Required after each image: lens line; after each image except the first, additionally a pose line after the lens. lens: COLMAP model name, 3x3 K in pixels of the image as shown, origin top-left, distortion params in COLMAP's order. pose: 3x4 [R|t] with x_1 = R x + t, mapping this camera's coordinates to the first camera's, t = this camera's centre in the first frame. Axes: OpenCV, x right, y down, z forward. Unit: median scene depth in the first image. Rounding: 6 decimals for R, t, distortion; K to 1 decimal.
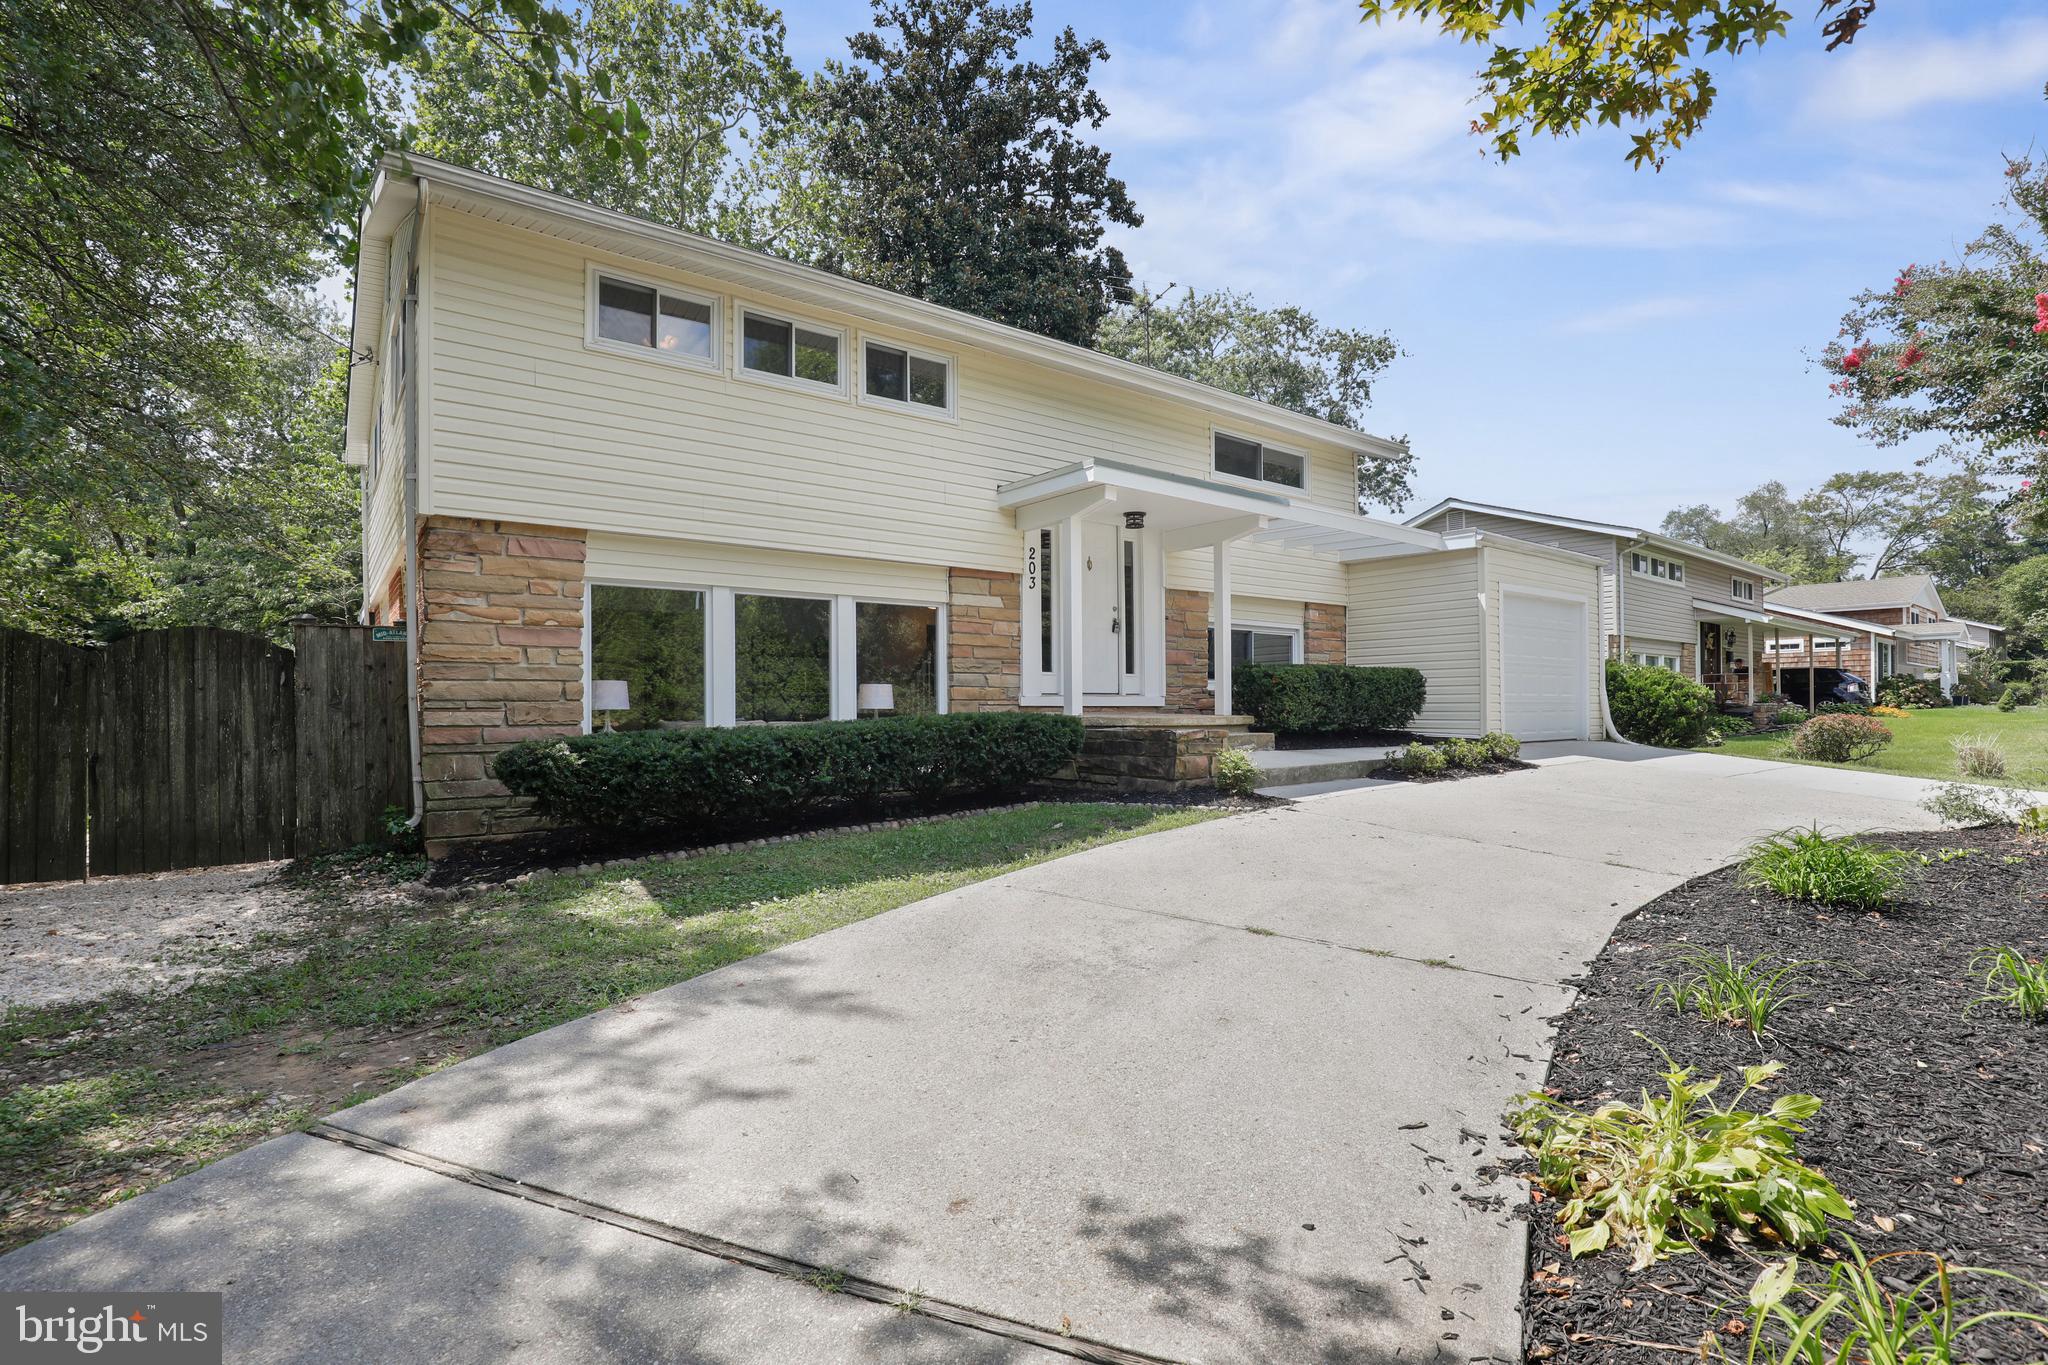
lens RADIAL K [[947.2, 0, 1034.5], [0, 947.2, 699.8], [0, 0, 1]] dist [-0.020730, 0.000496]
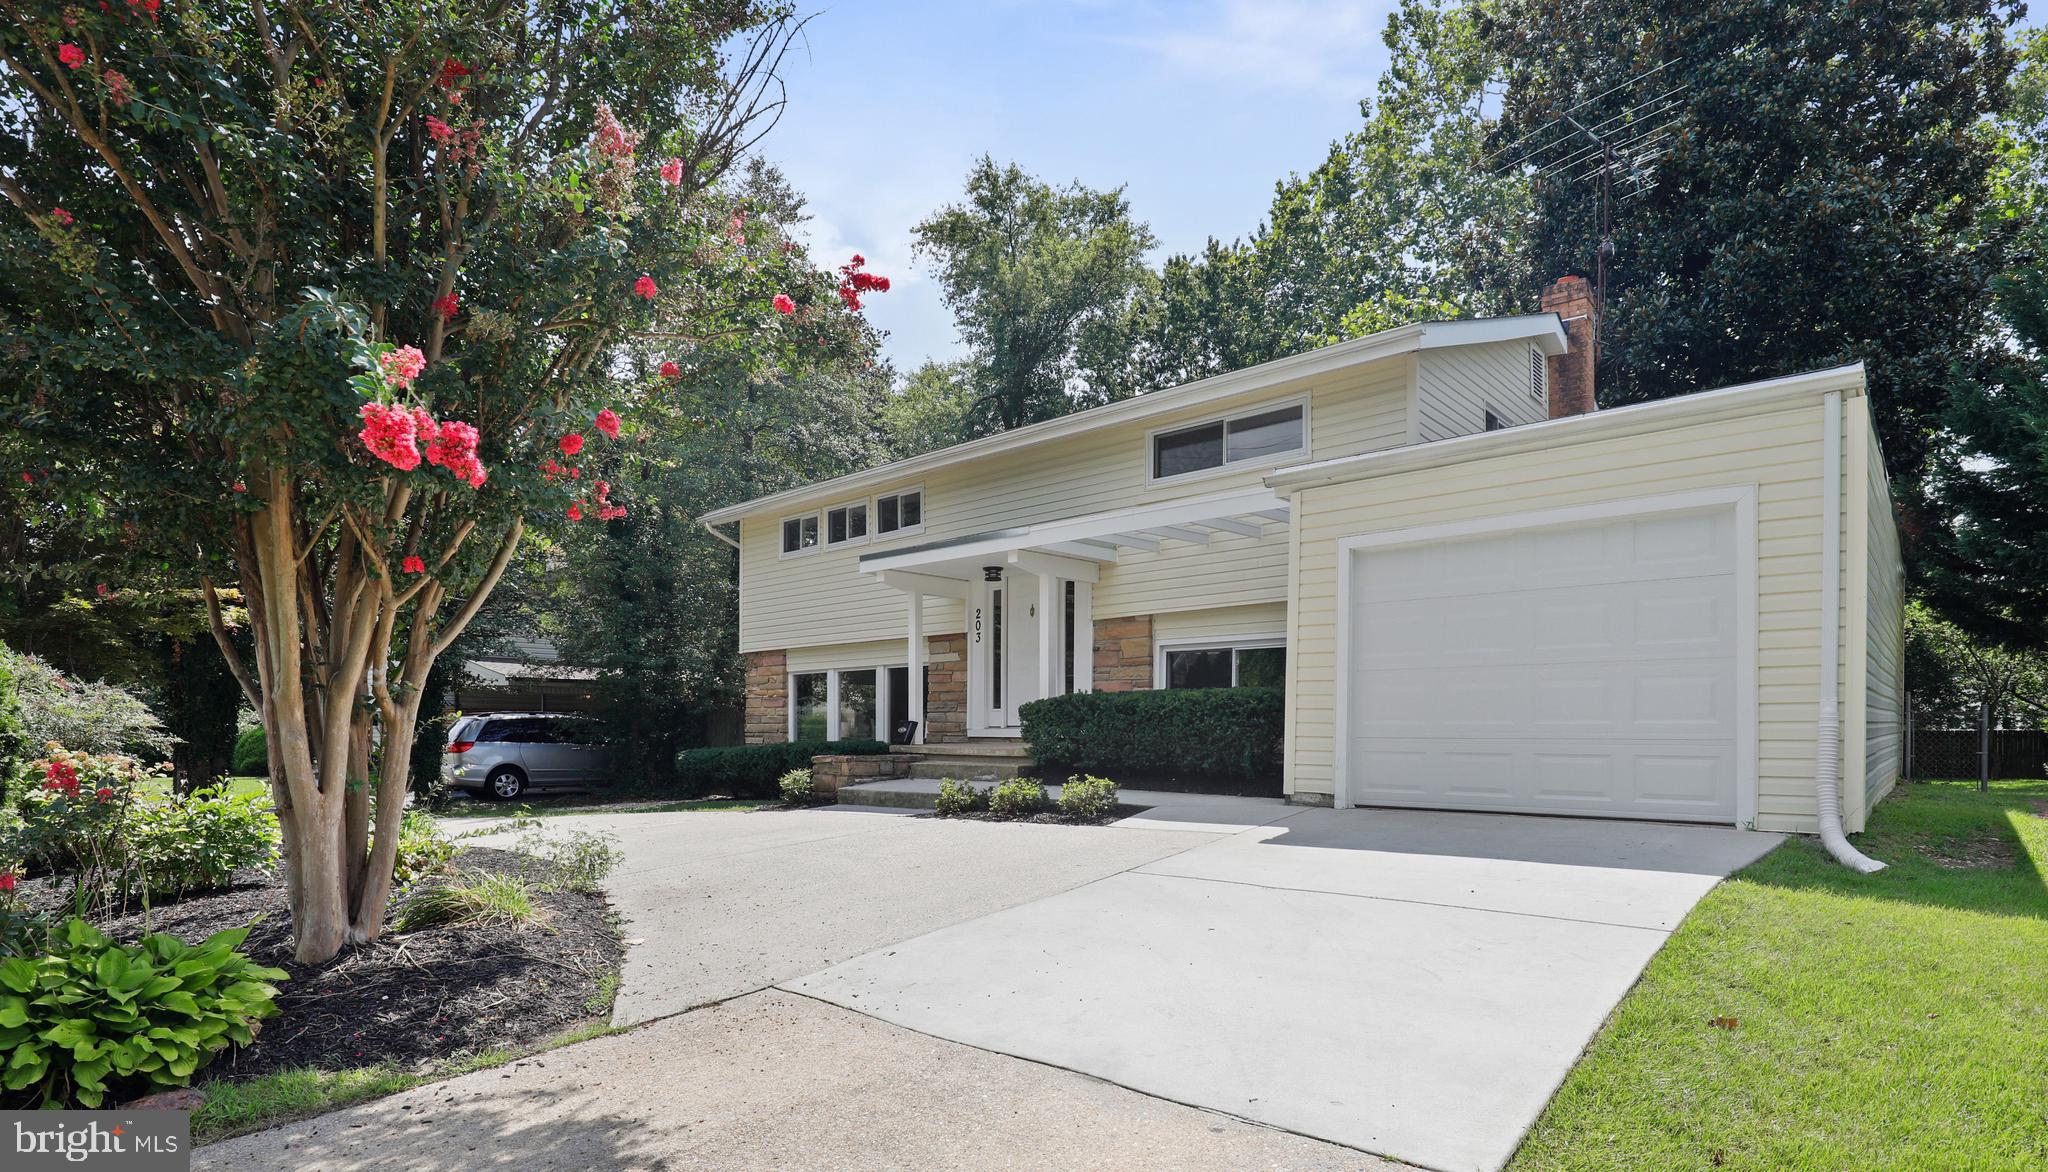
lens RADIAL K [[1031.8, 0, 1045.8], [0, 1031.8, 740.5], [0, 0, 1]] dist [-0.016660, 0.002126]
pose [[0.185401, 0.008194, -0.982629, 1.398445], [0.001345, 0.999962, 0.008592, -0.000702], [0.982662, -0.002914, 0.185383, 0.874828]]
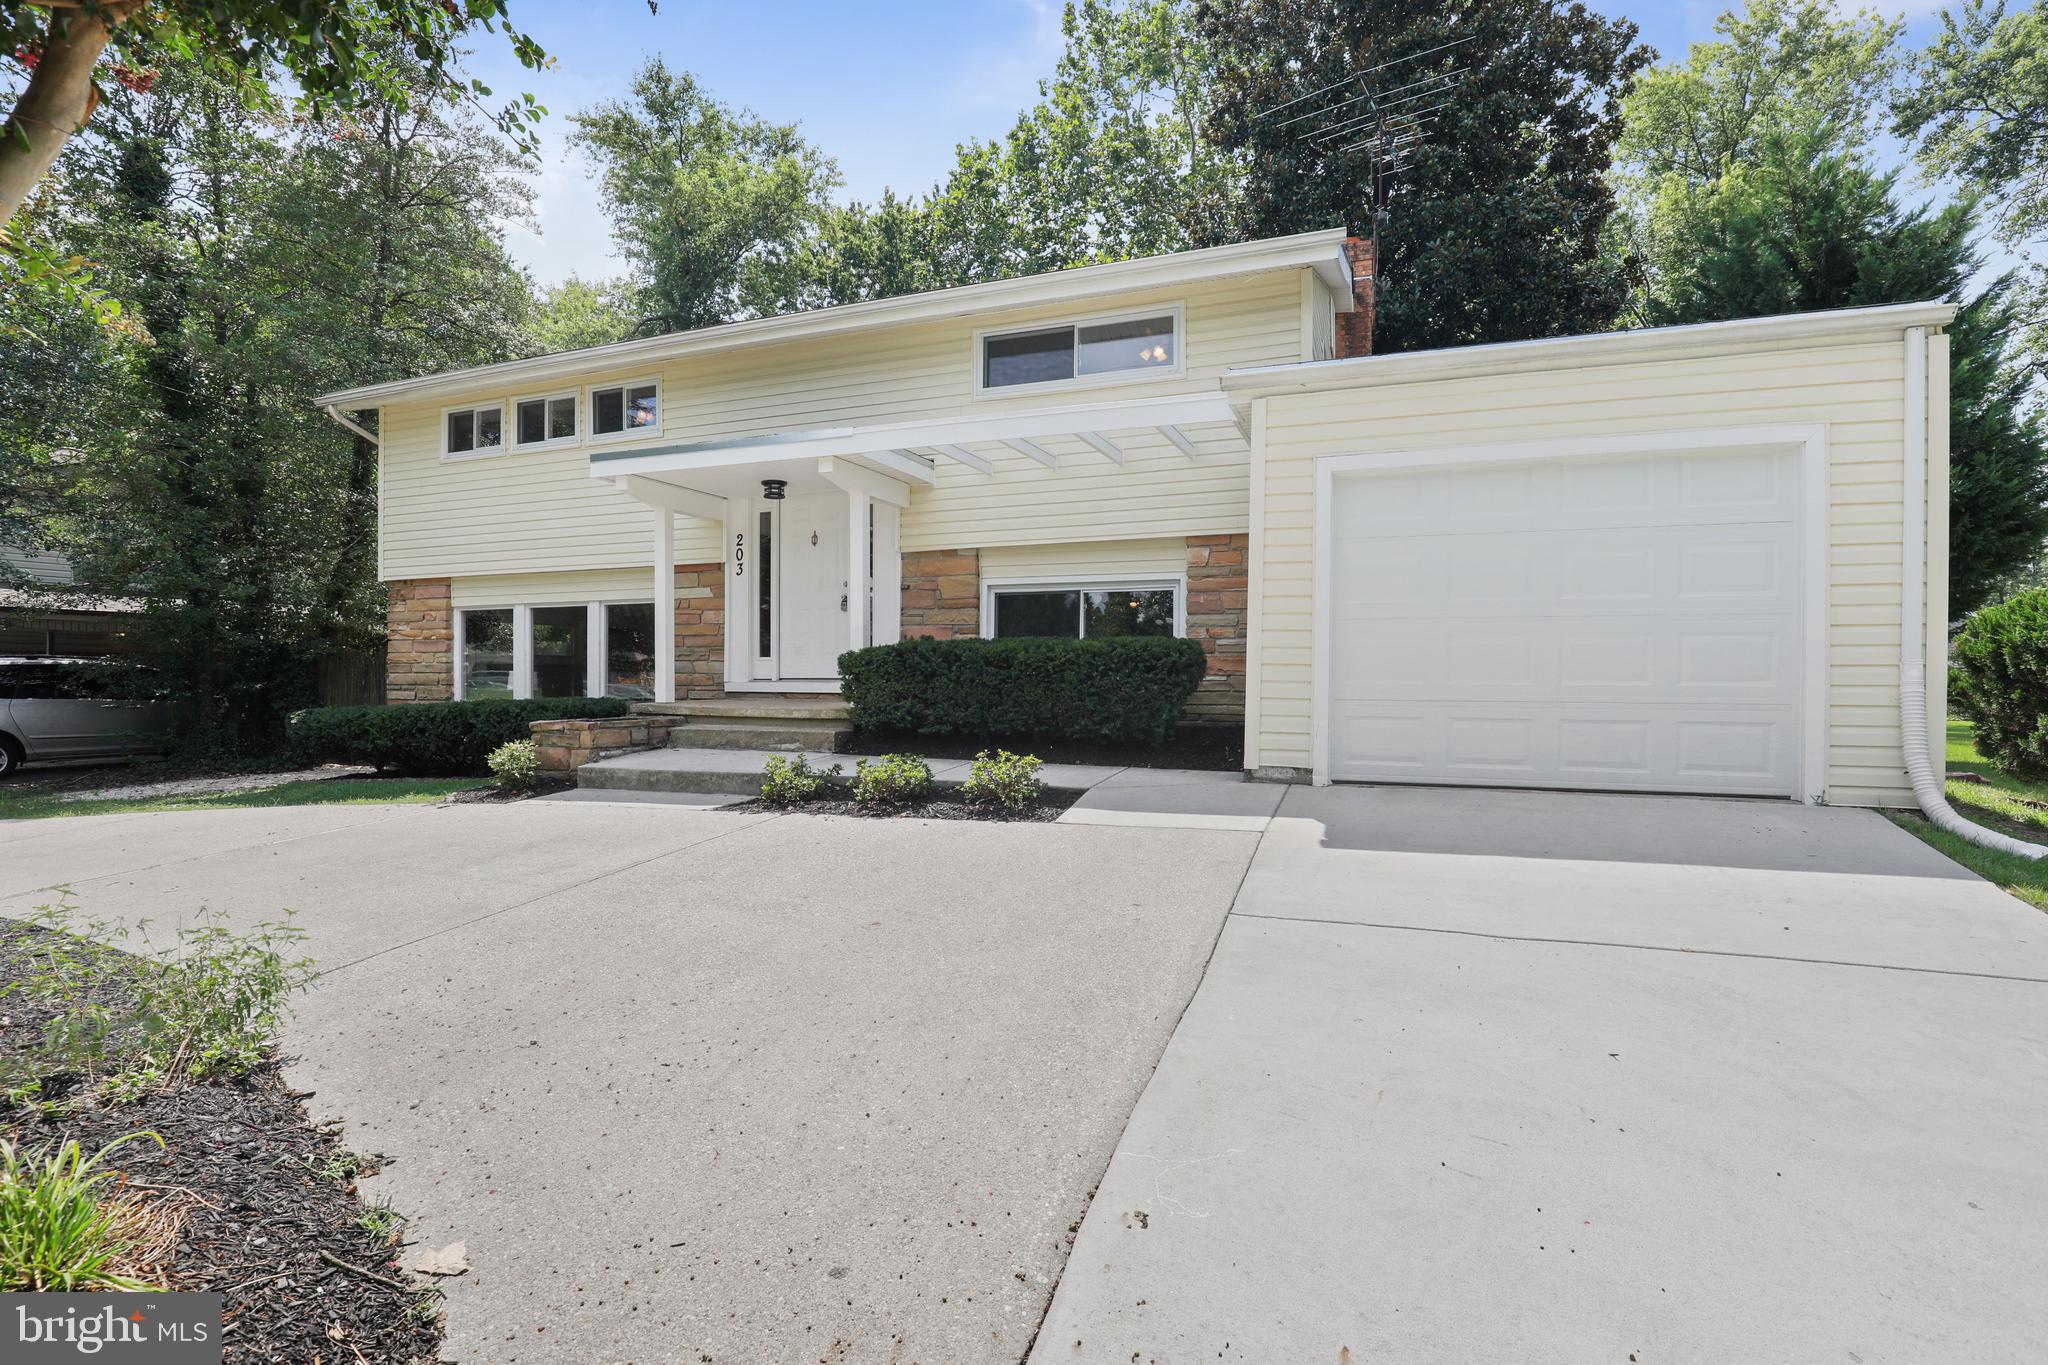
lens RADIAL K [[947.2, 0, 1024.5], [0, 947.2, 686.3], [0, 0, 1]] dist [-0.020730, 0.000496]
pose [[0.522101, 0.010899, -0.852814, 1.059020], [0.000974, 0.999910, 0.013375, -0.013290], [0.852883, -0.007814, 0.522043, 0.766368]]
